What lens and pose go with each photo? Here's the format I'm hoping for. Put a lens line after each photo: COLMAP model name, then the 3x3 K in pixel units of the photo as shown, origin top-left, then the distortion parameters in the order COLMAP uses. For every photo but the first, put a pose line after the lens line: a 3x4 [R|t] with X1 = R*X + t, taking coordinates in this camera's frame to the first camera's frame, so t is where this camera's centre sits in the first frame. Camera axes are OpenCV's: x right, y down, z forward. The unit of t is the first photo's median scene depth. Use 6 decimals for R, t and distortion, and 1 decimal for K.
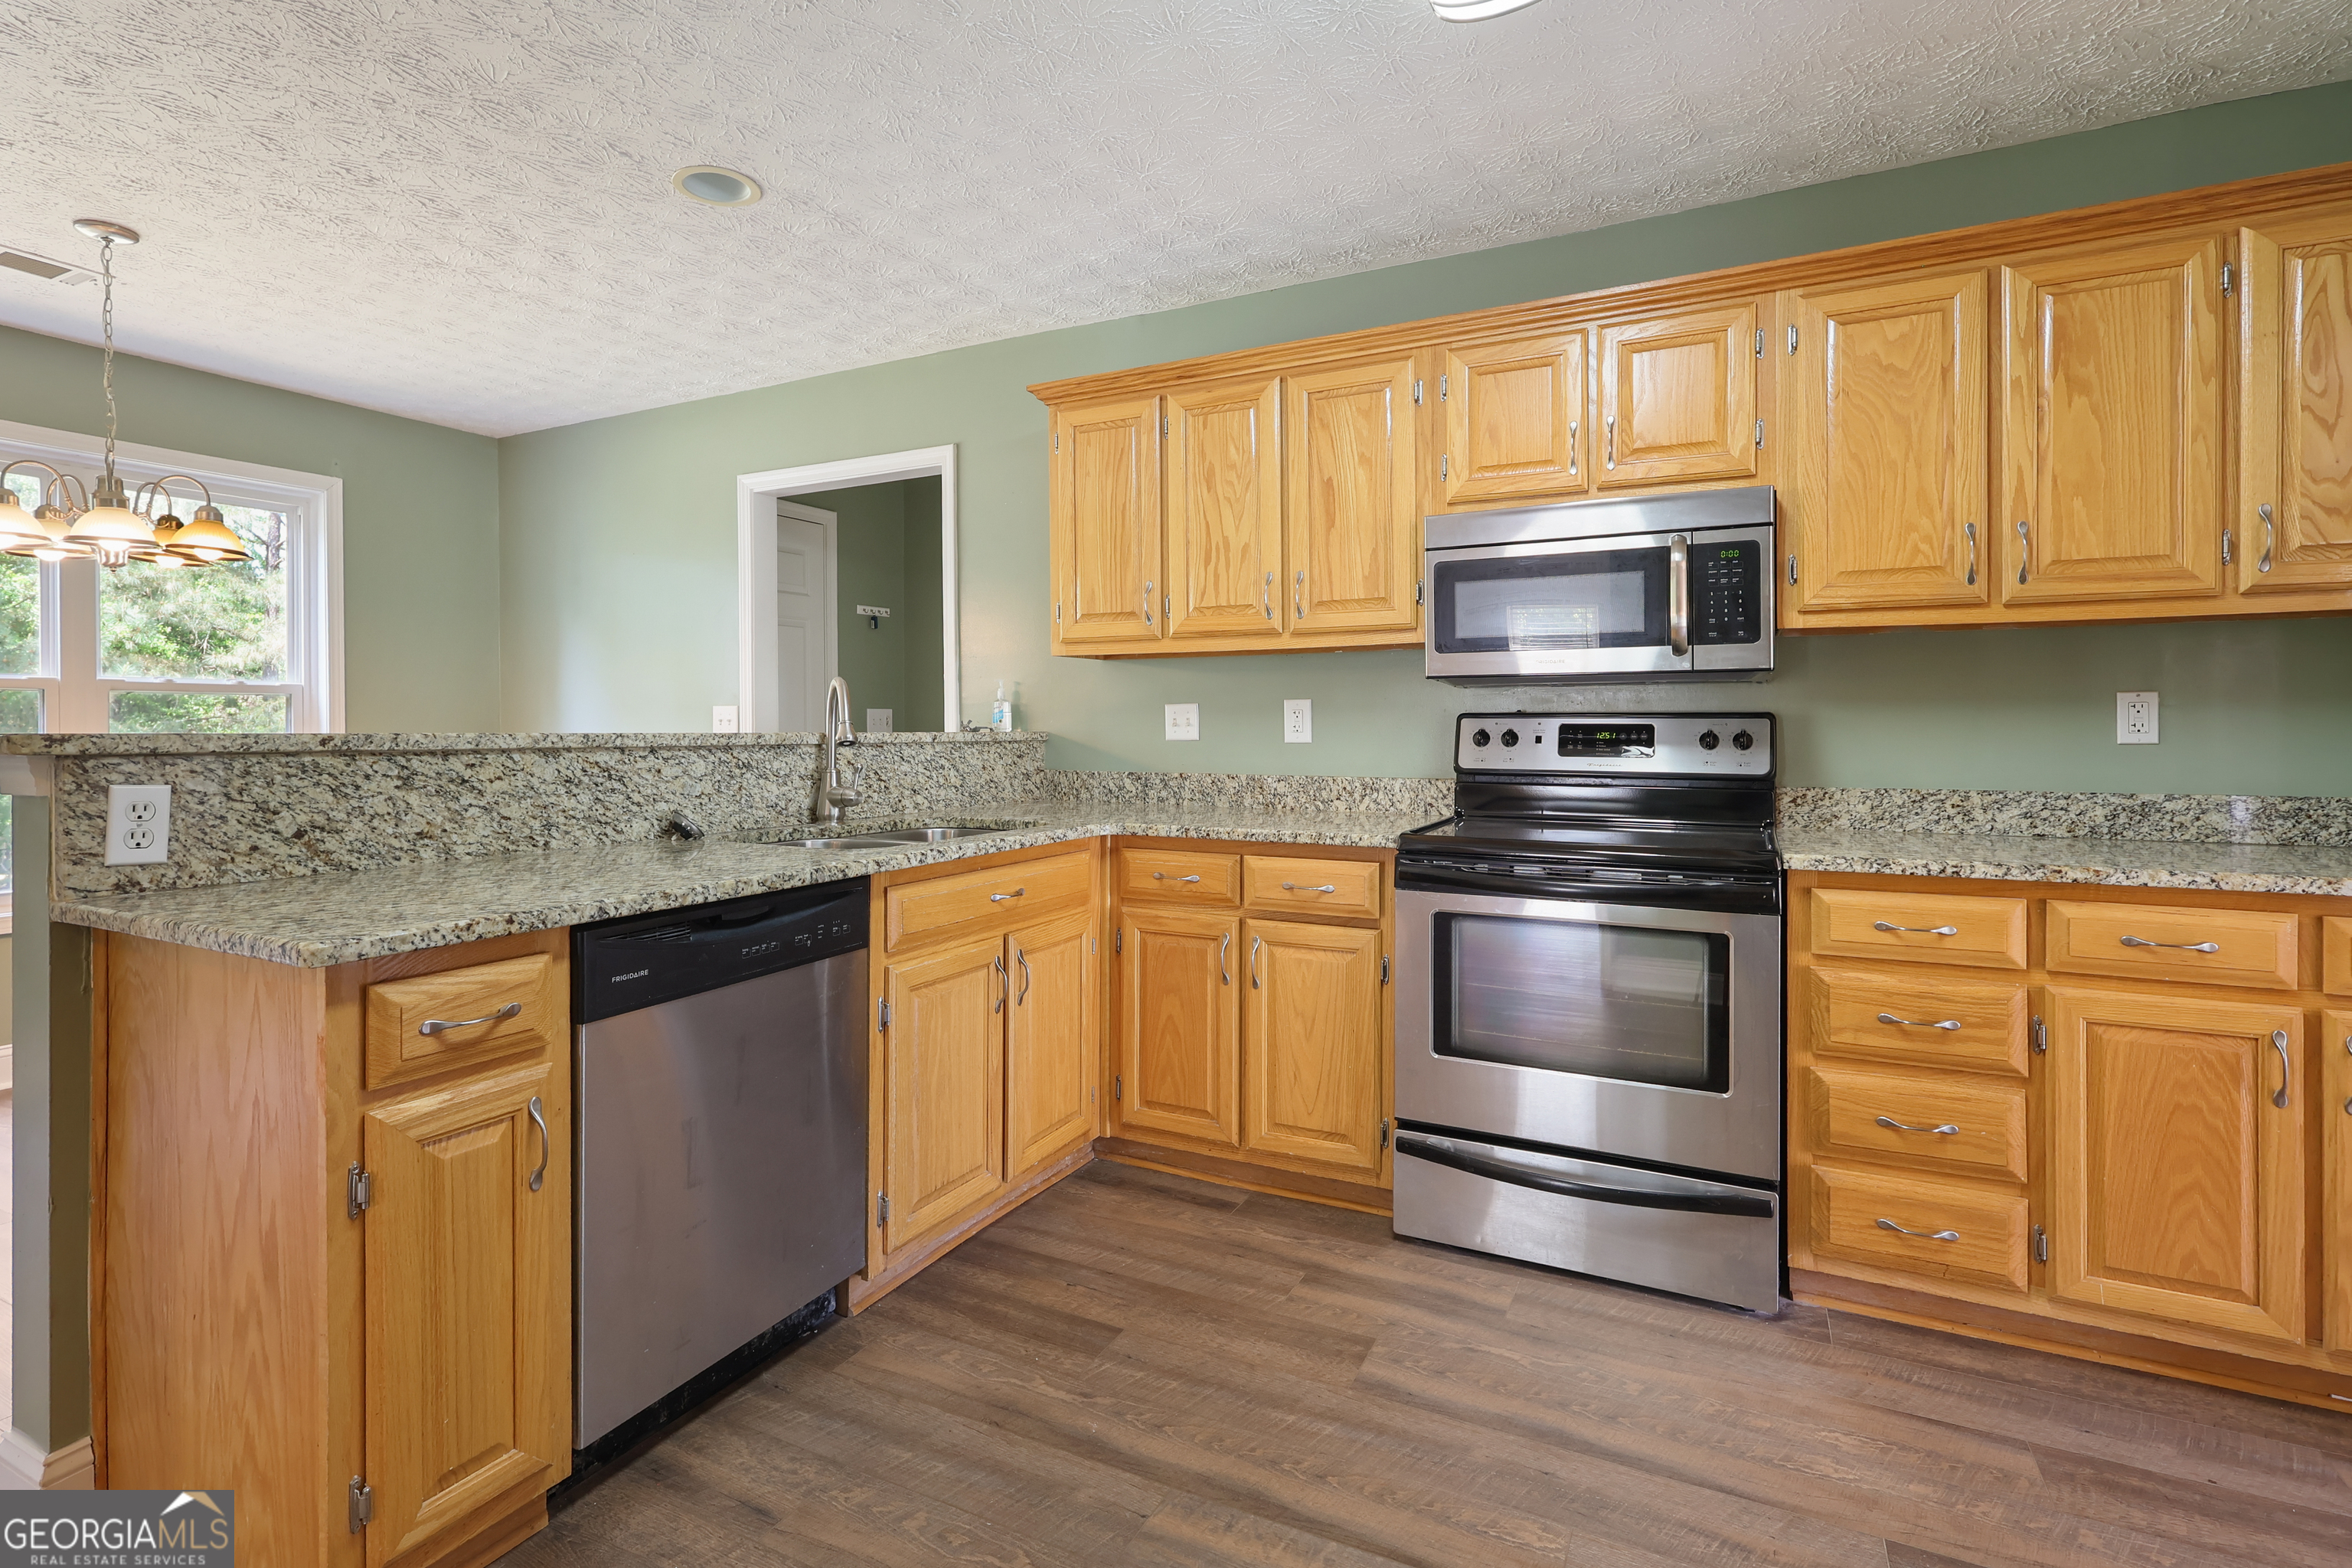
lens RADIAL K [[1133.3, 0, 1148.6], [0, 1133.3, 727.6], [0, 0, 1]] dist [0.003954, 0.003533]
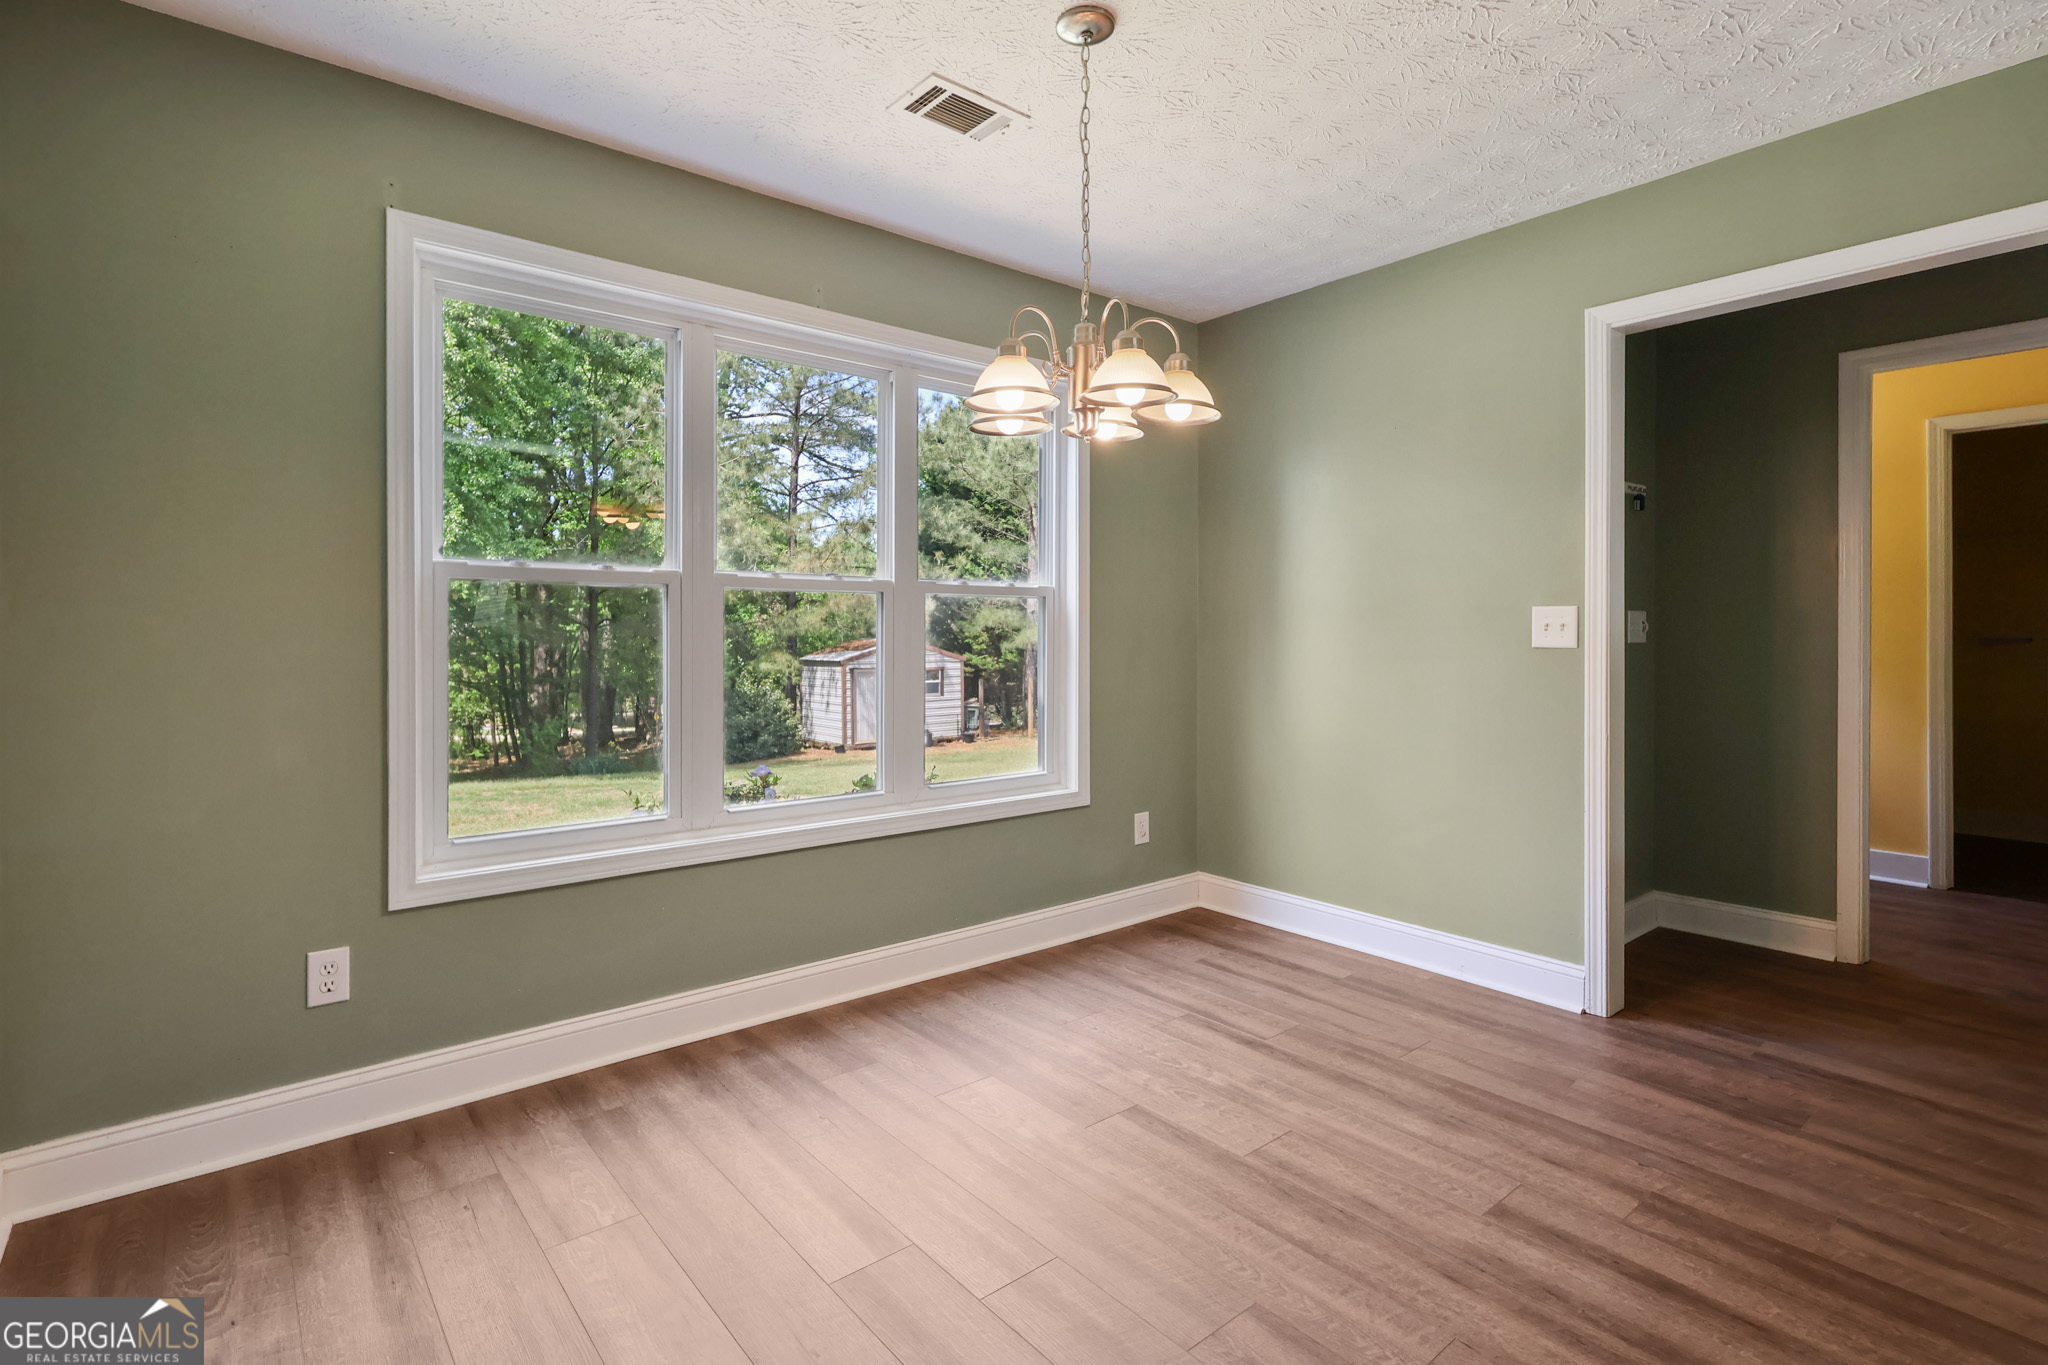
lens RADIAL K [[986.9, 0, 1012.5], [0, 986.9, 648.8], [0, 0, 1]] dist [0.003954, 0.003533]
pose [[0.915050, 0.013447, -0.403116, -0.811589], [-0.006132, 0.999792, 0.019432, -0.001275], [0.403294, -0.015309, 0.914942, 0.393209]]
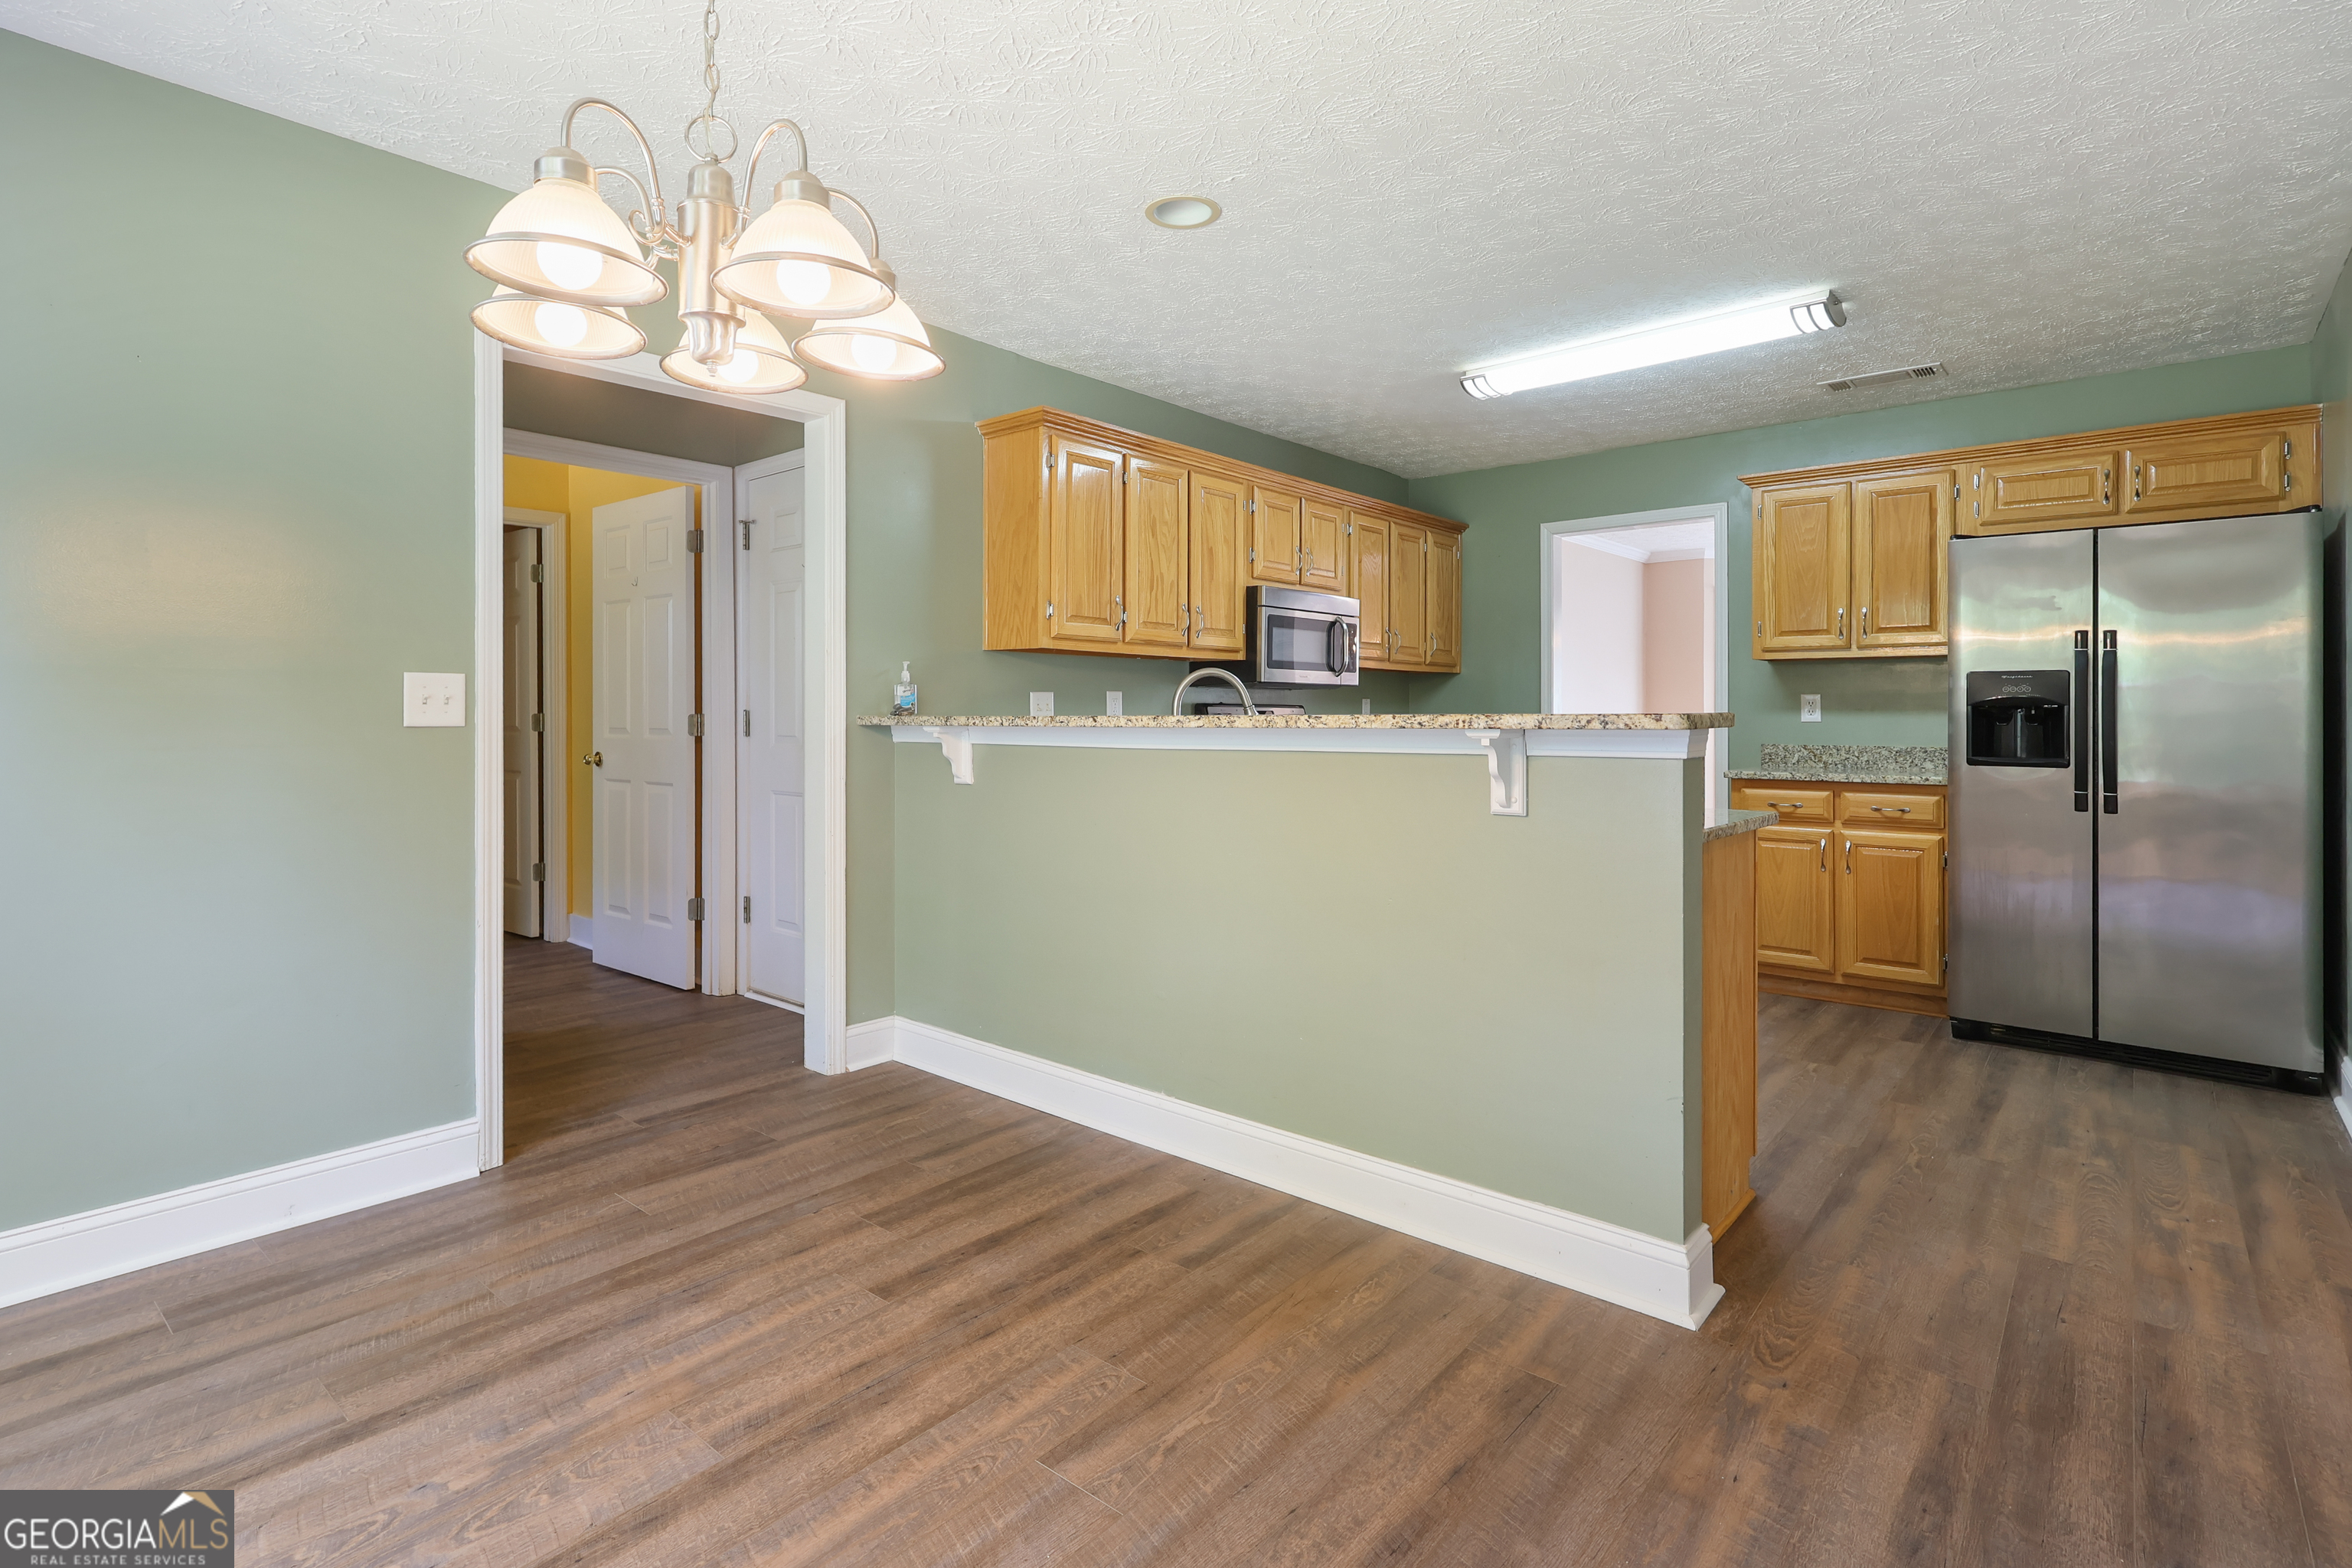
lens RADIAL K [[1133.3, 0, 1170.9], [0, 1133.3, 700.4], [0, 0, 1]] dist [0.003954, 0.003533]
pose [[0.235534, 0.014105, 0.971764, -1.597109], [-0.001122, 0.999898, -0.014242, 0.007607], [-0.971865, 0.002264, 0.235526, 0.838224]]
